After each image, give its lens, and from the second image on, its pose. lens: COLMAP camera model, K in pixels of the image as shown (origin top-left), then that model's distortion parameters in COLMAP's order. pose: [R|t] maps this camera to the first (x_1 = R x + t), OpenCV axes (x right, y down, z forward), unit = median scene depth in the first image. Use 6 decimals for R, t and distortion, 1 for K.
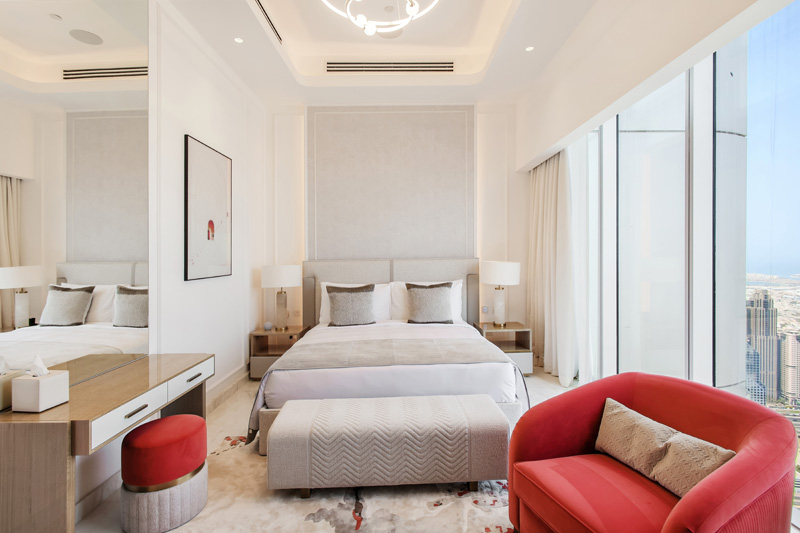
lens RADIAL K [[387.4, 0, 399.5], [0, 387.4, 251.6], [0, 0, 1]] dist [-0.004293, -0.000253]
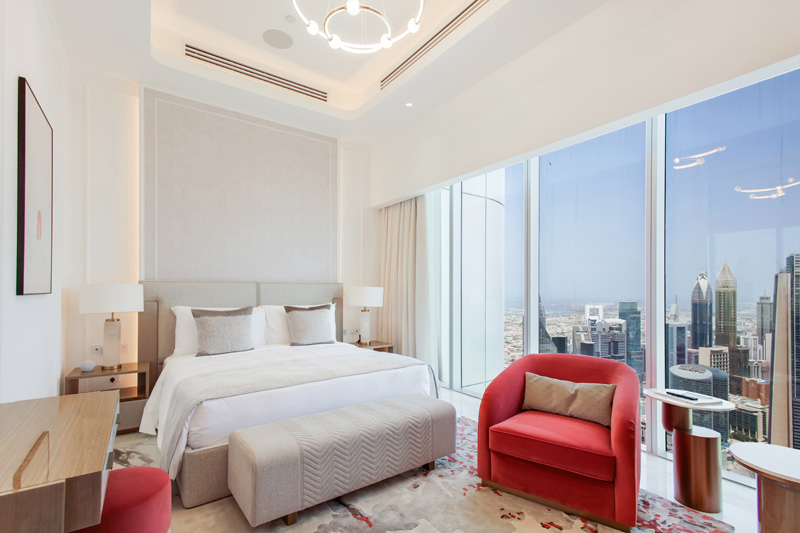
lens RADIAL K [[383.1, 0, 402.1], [0, 383.1, 287.0], [0, 0, 1]] dist [0.003171, 0.000049]
pose [[0.810720, 0.025871, 0.584861, -0.326668], [-0.019432, 0.999662, -0.017283, 0.048999], [-0.585111, 0.002646, 0.810949, 0.061119]]
